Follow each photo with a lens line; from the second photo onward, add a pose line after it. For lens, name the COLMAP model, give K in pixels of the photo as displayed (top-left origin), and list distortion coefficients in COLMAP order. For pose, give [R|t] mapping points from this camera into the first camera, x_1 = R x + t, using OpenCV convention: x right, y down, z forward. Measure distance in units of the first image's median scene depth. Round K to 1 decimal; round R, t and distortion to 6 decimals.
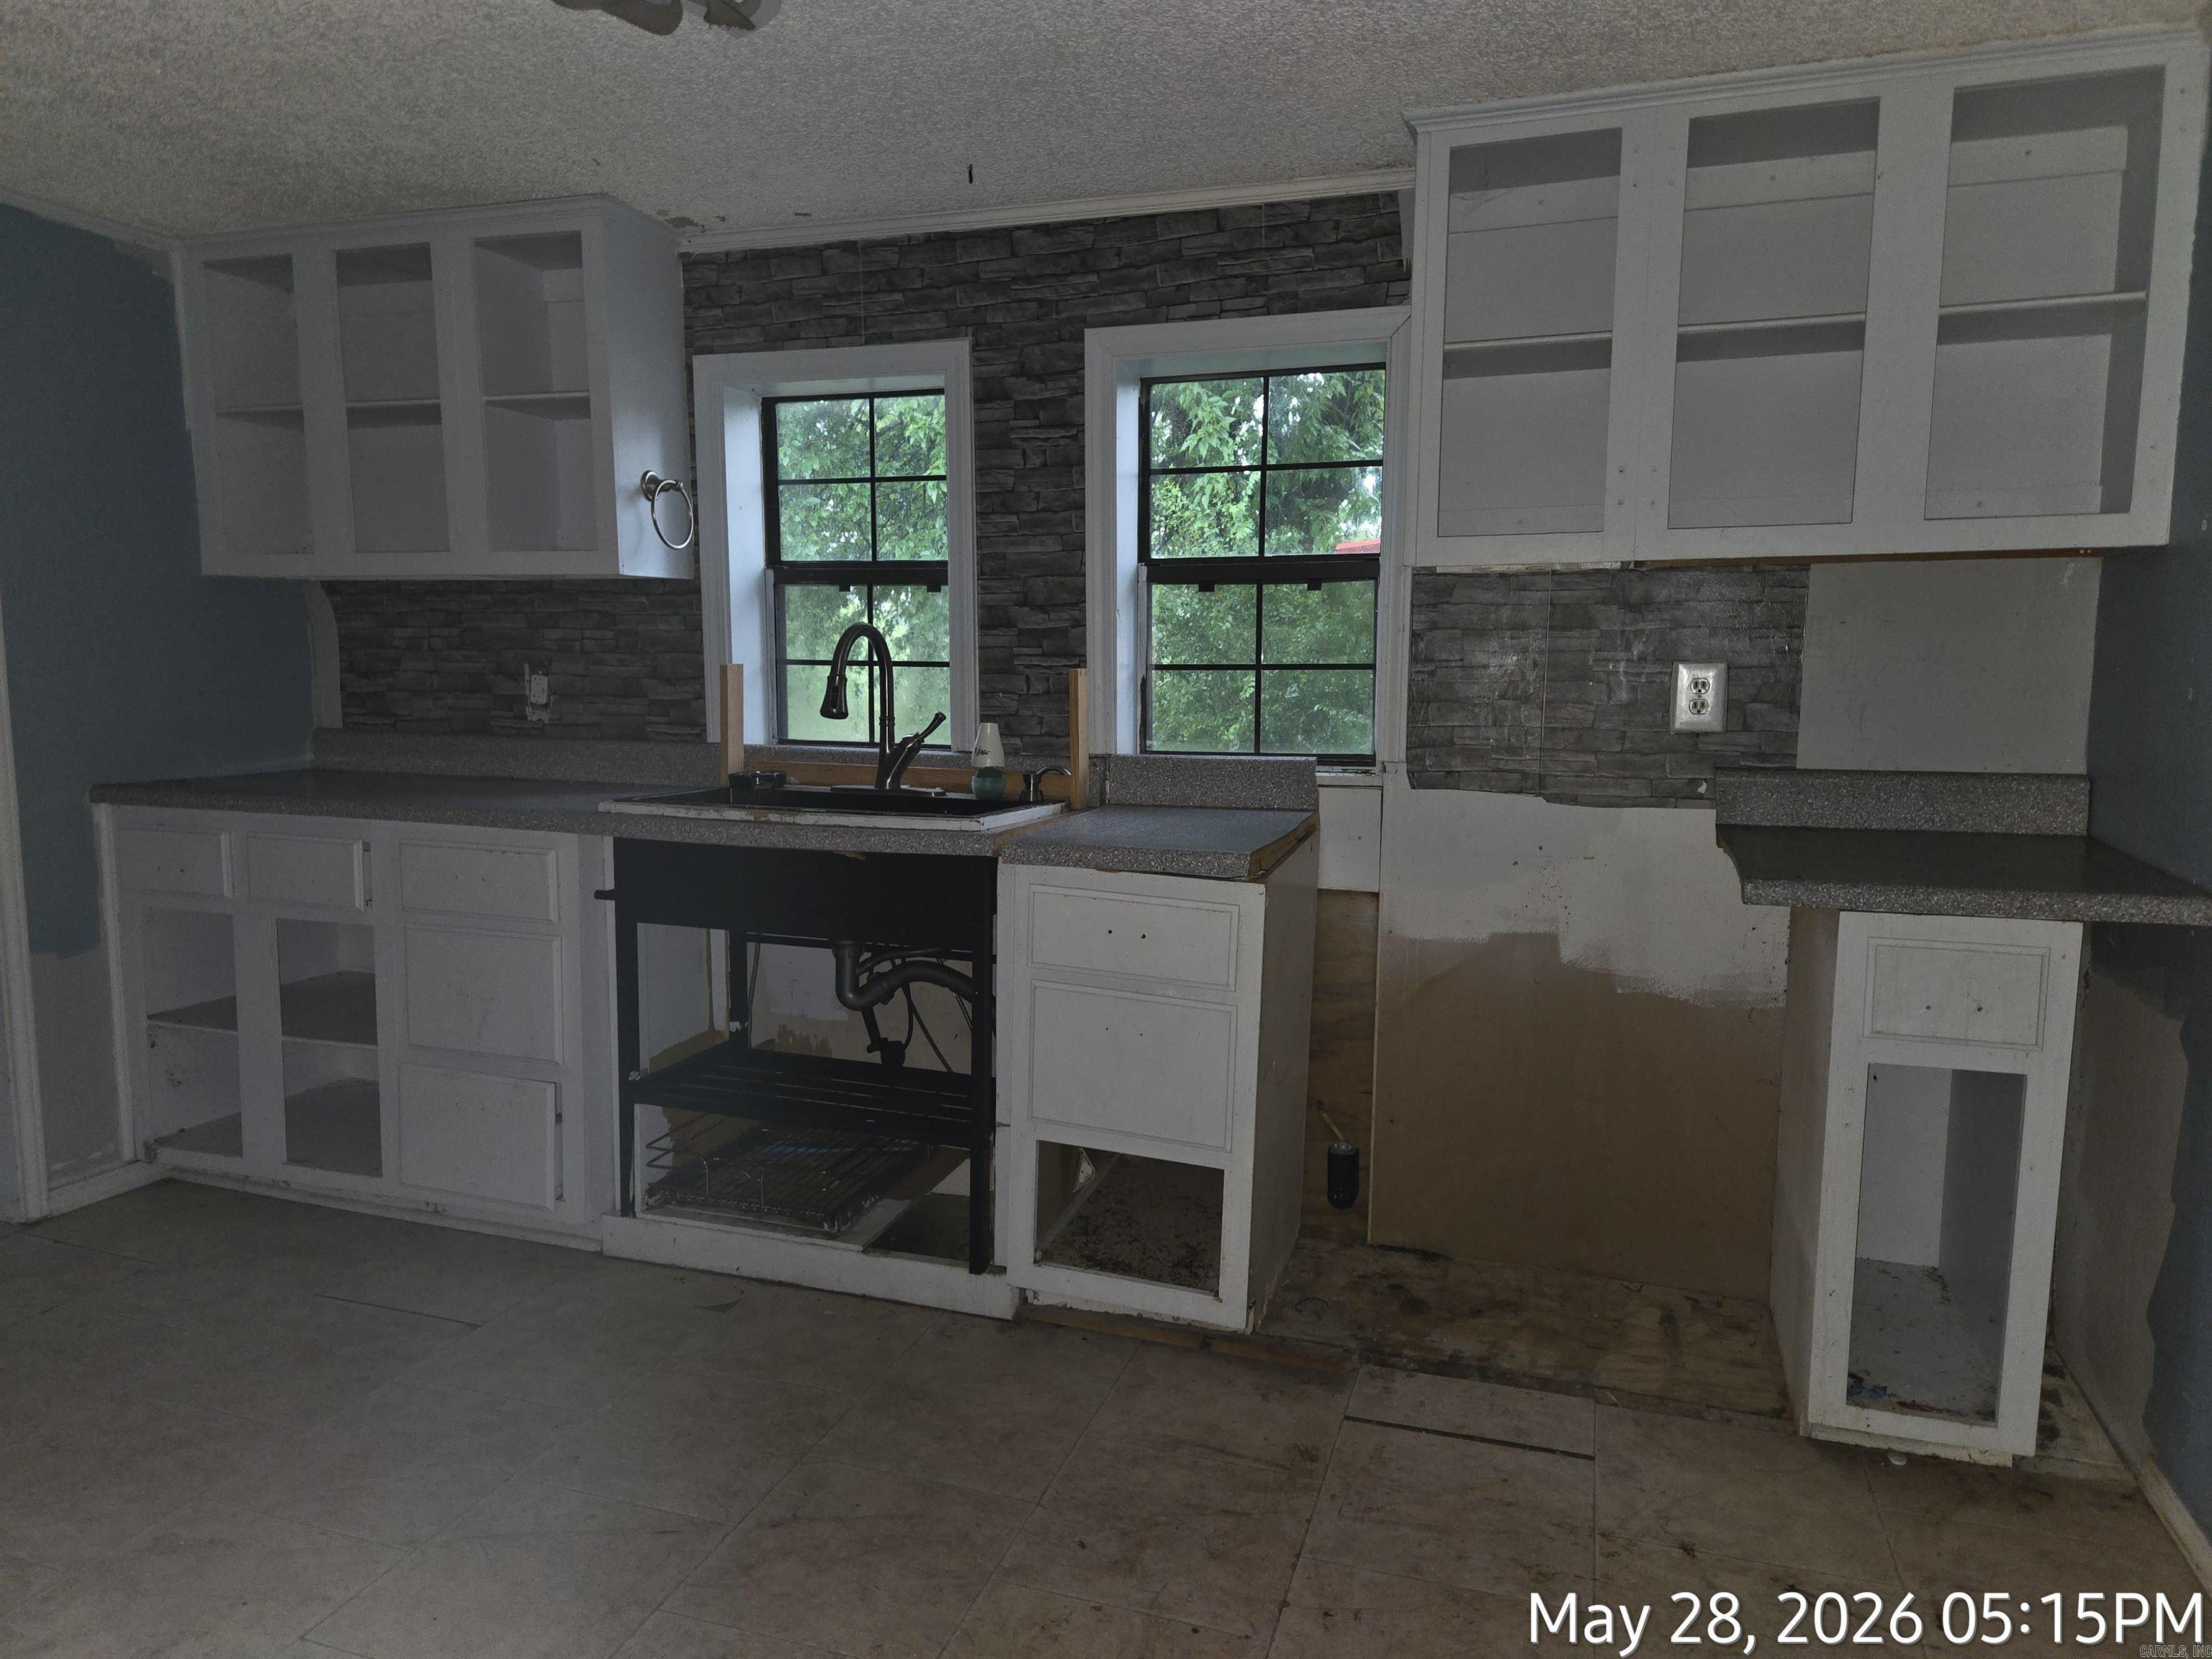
lens RADIAL K [[1473.8, 0, 1091.5], [0, 1473.8, 829.2], [0, 0, 1]] dist [0.080080, -0.070853]
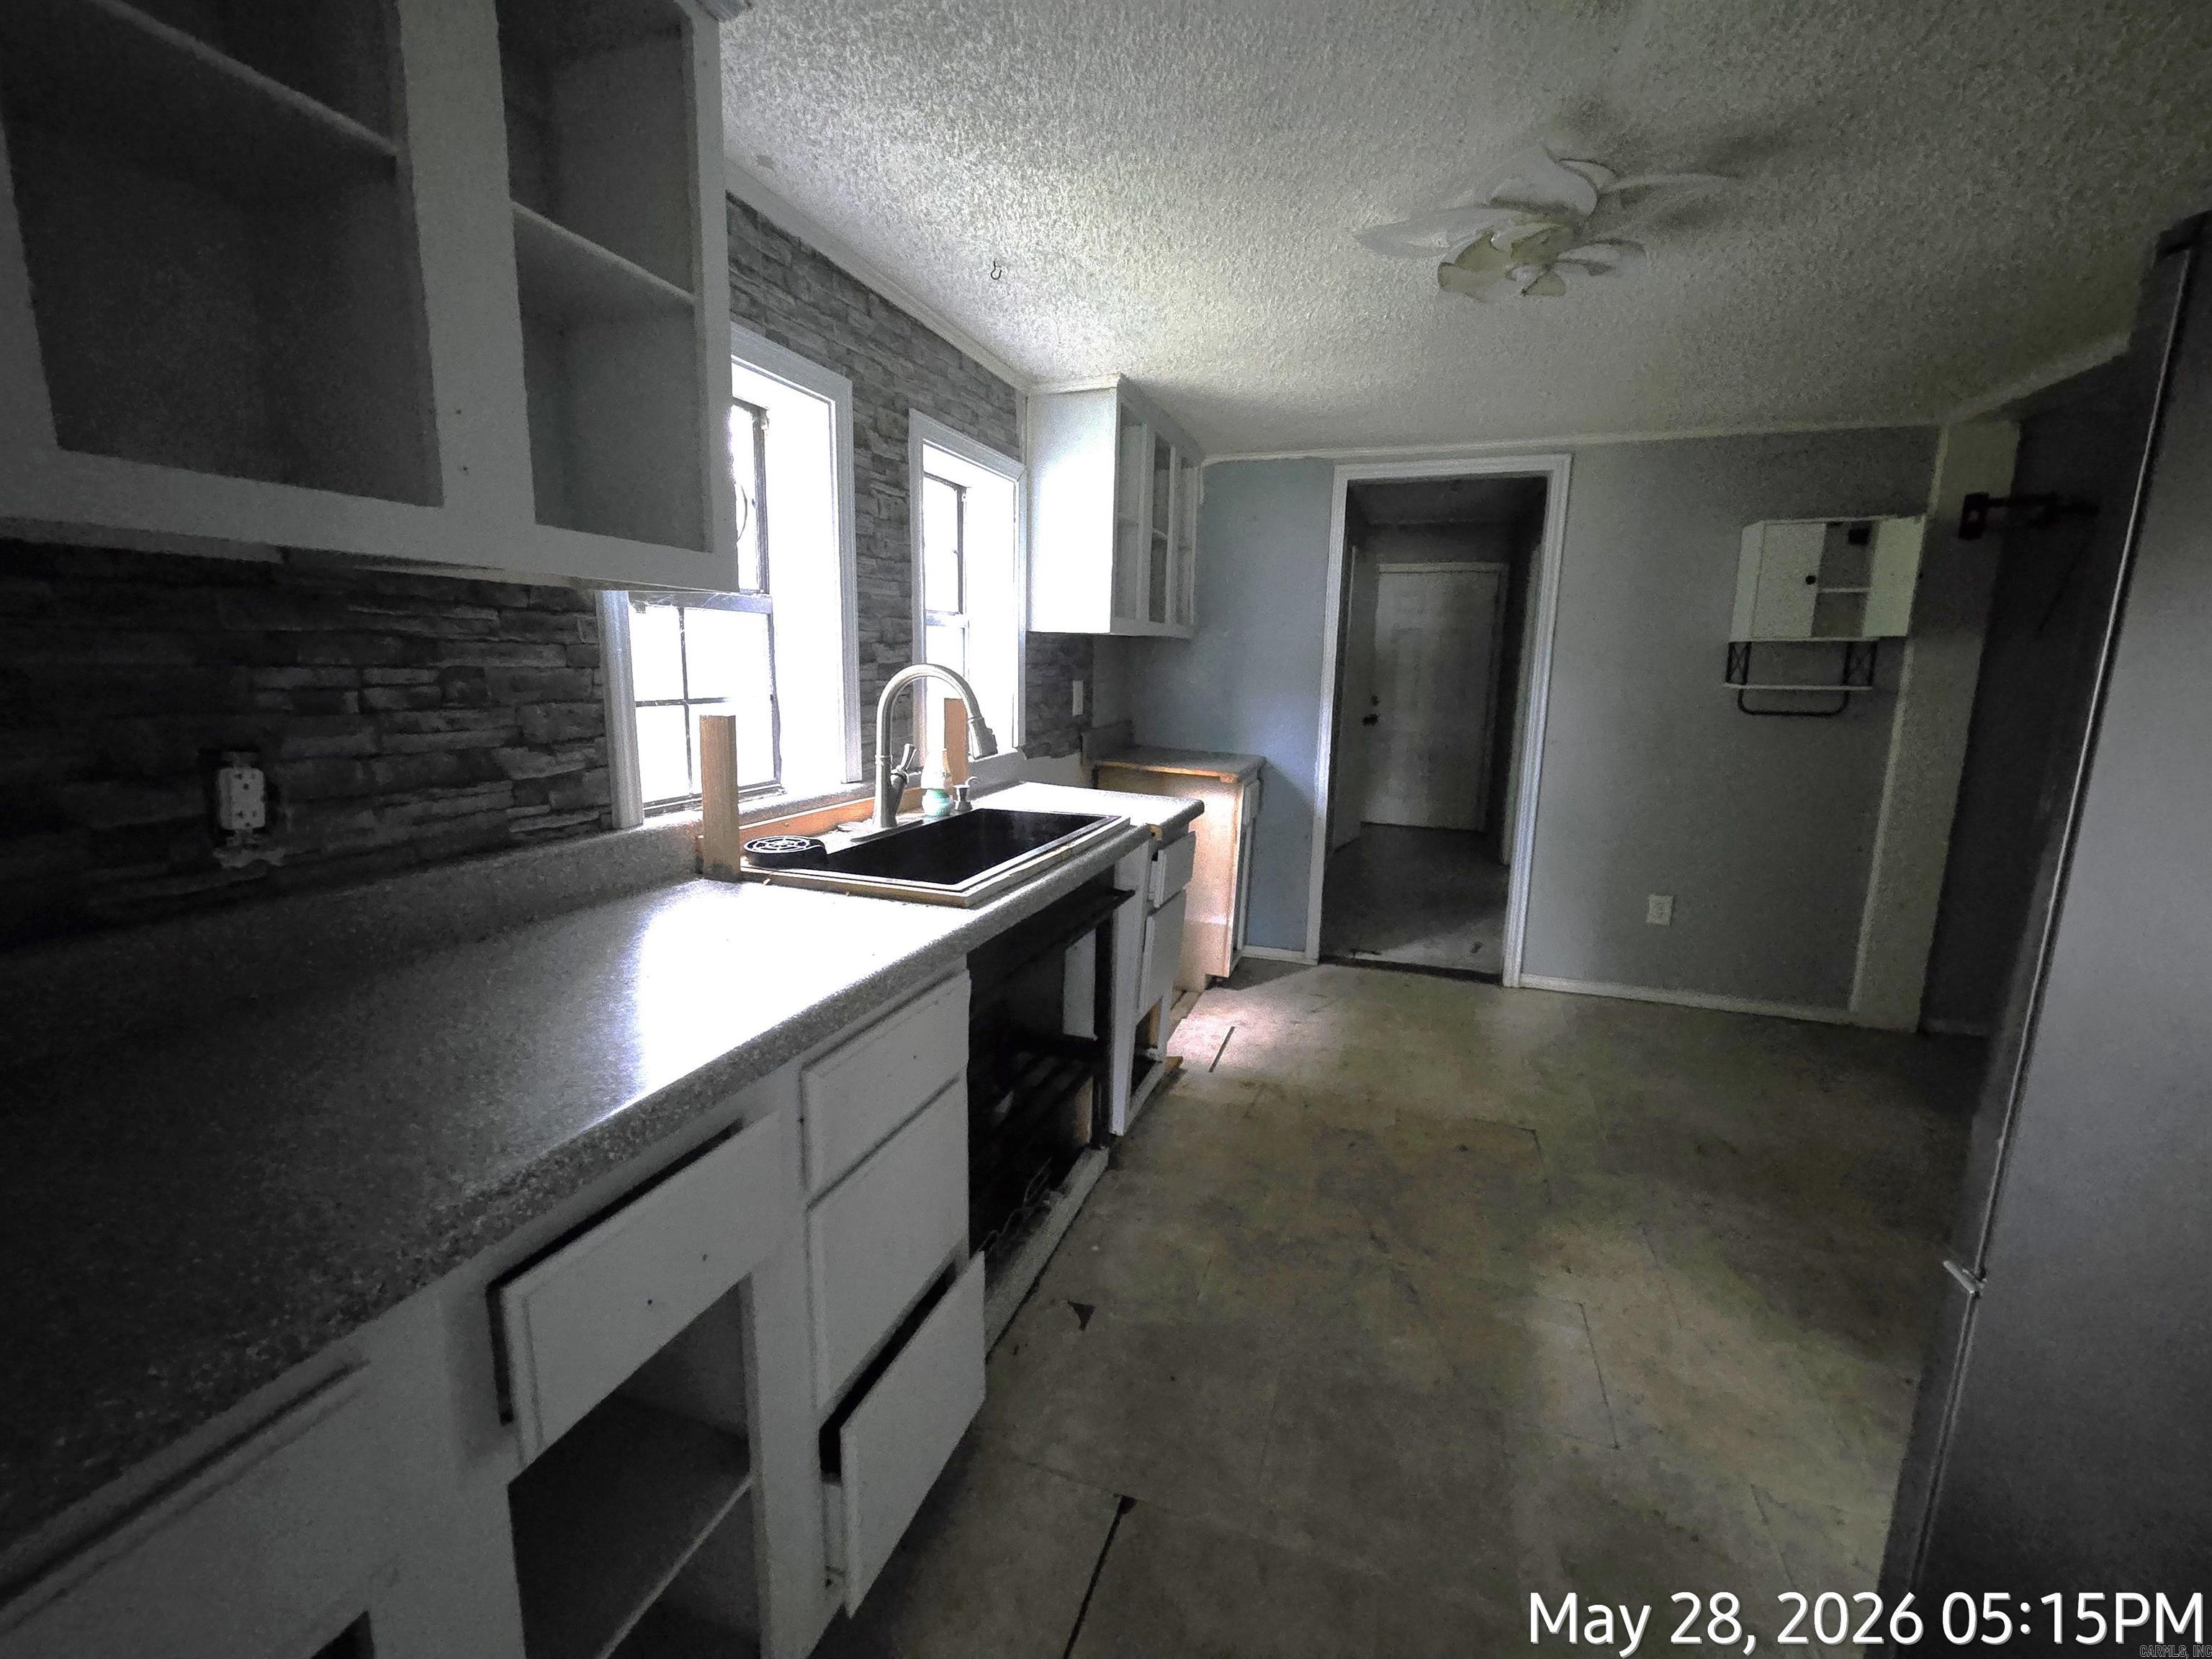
lens RADIAL K [[902.8, 0, 1100.6], [0, 902.8, 820.2], [0, 0, 1]] dist [-0.000781, -0.000310]
pose [[0.011399, -0.179847, 0.983628, -0.735966], [0.101859, 0.978784, 0.177781, -0.125622], [-0.994733, 0.098165, 0.029476, 0.832007]]
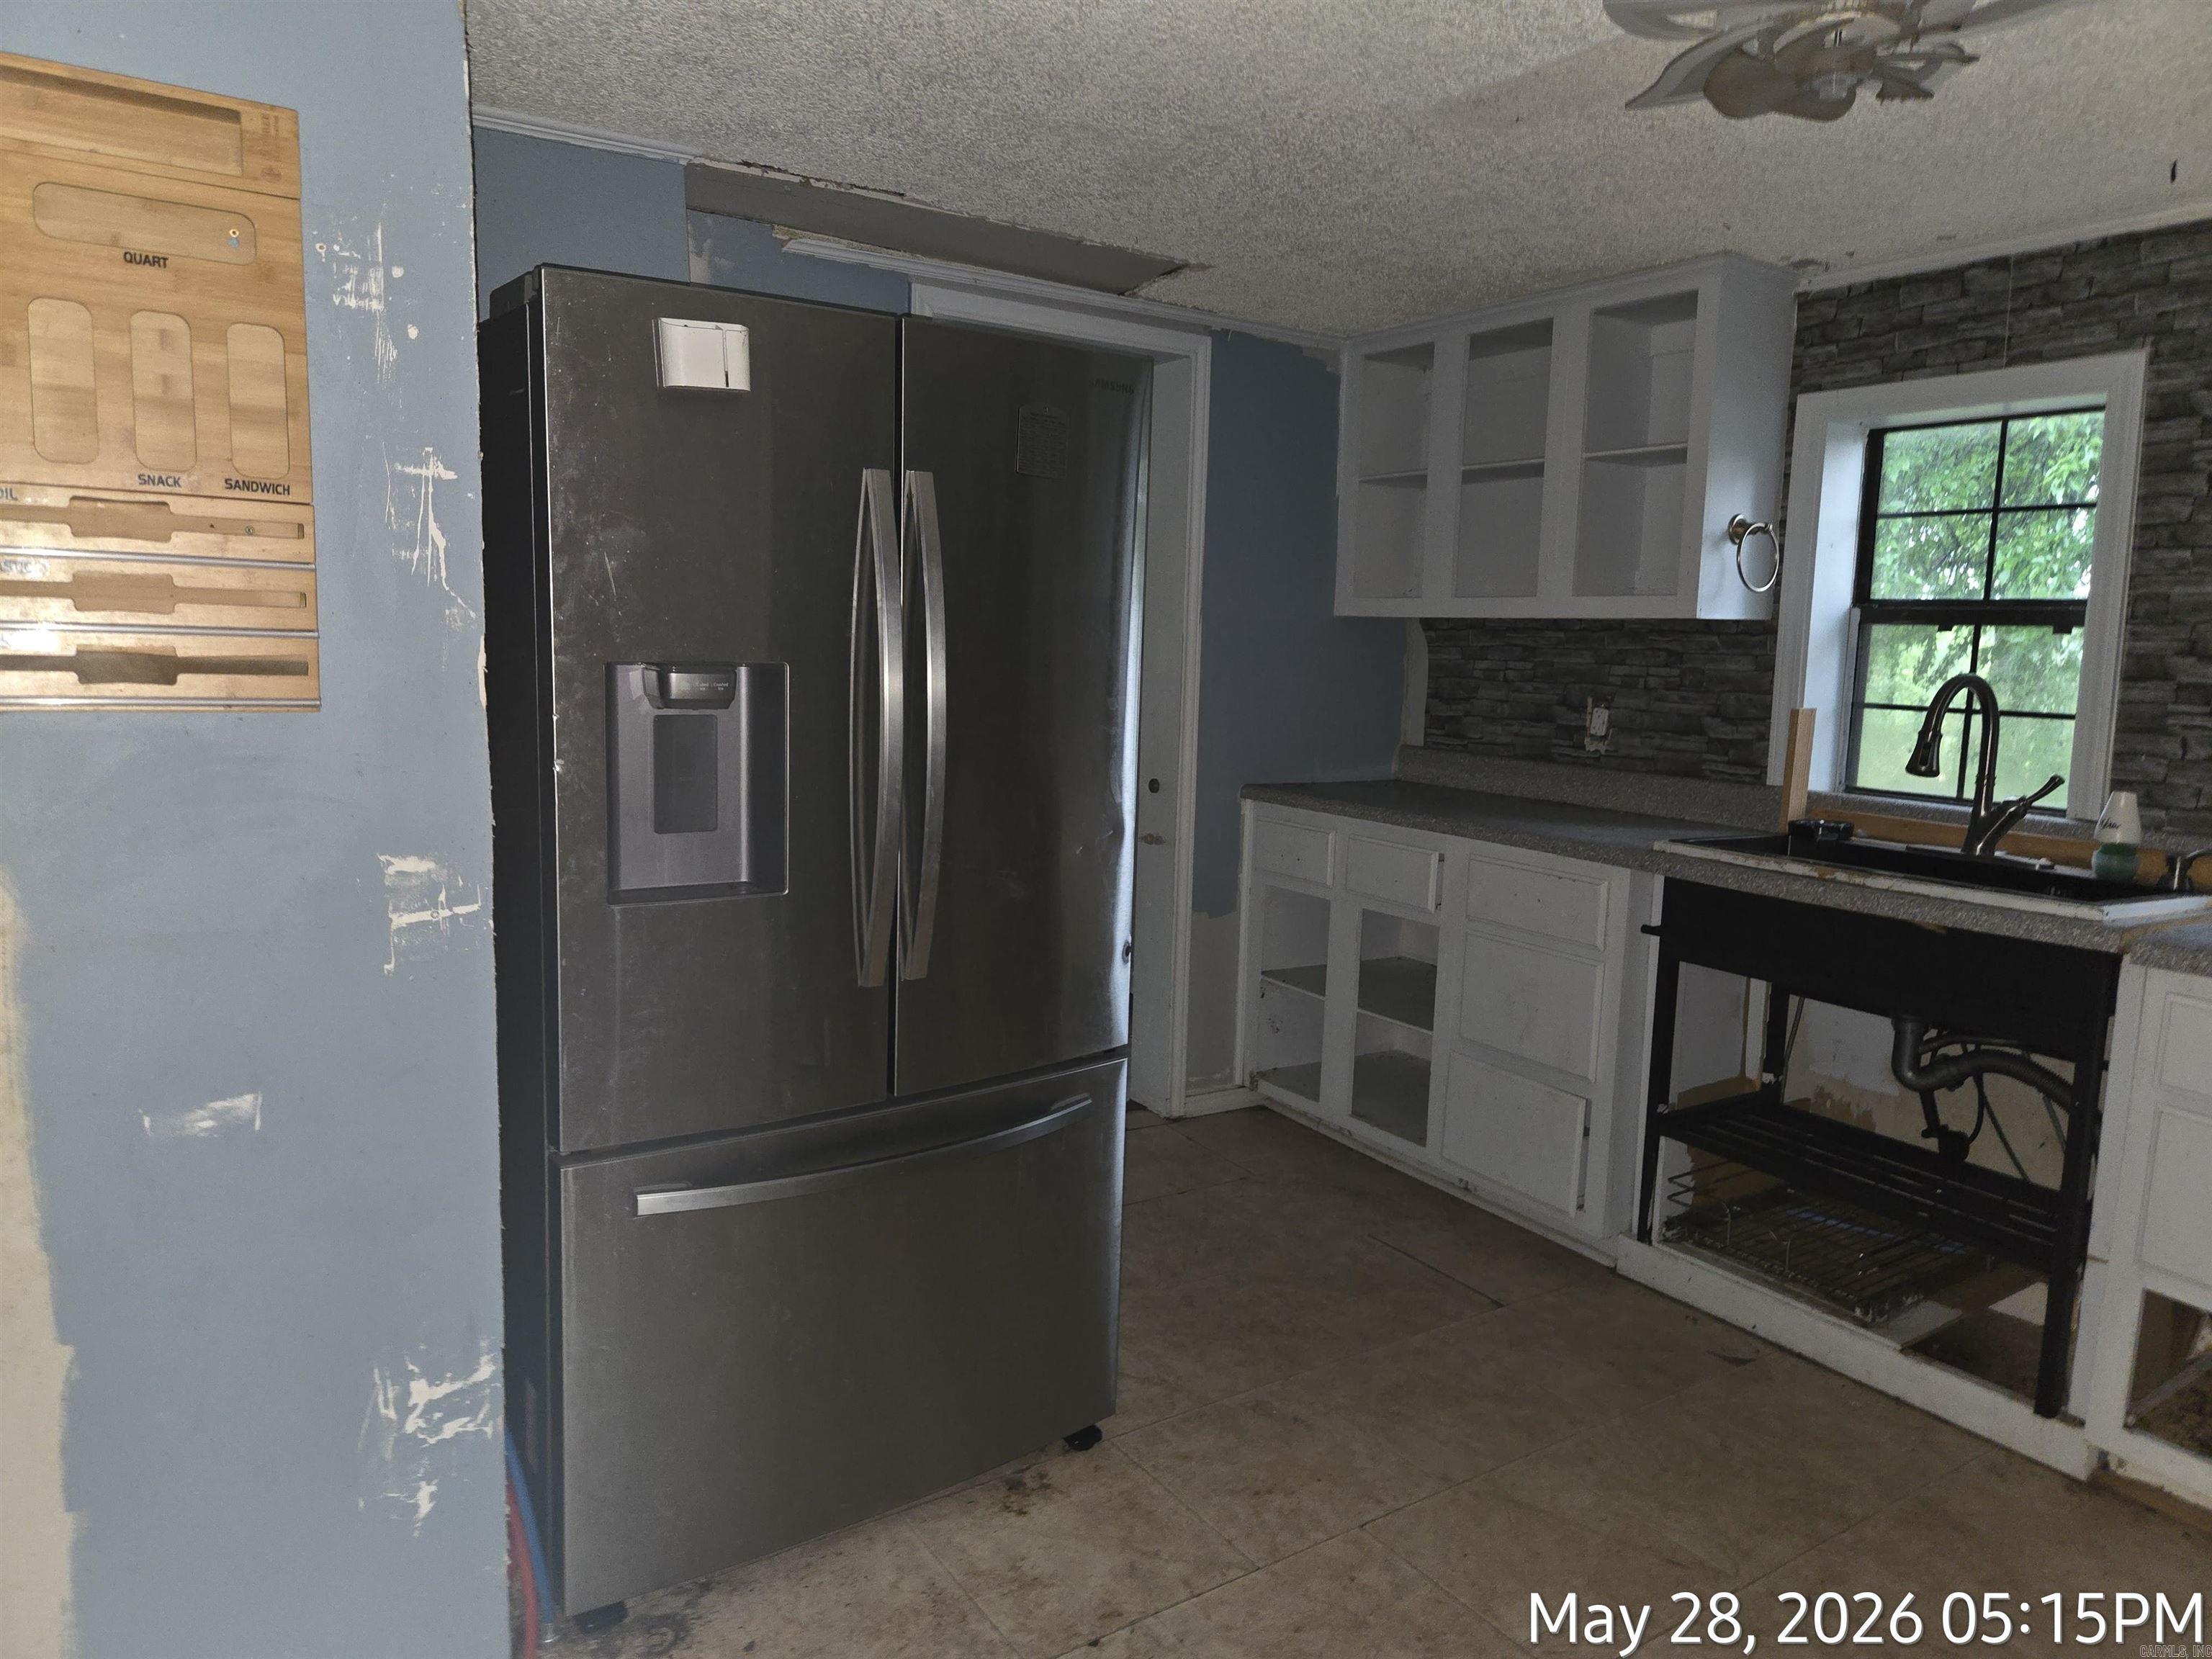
lens RADIAL K [[1478.6, 0, 1096.9], [0, 1478.6, 811.9], [0, 0, 1]] dist [0.075050, -0.063822]
pose [[0.792615, 0.088450, -0.603273, -0.011747], [-0.095009, 0.995253, 0.021092, -0.021404], [0.602274, 0.040598, 0.797256, -0.062644]]
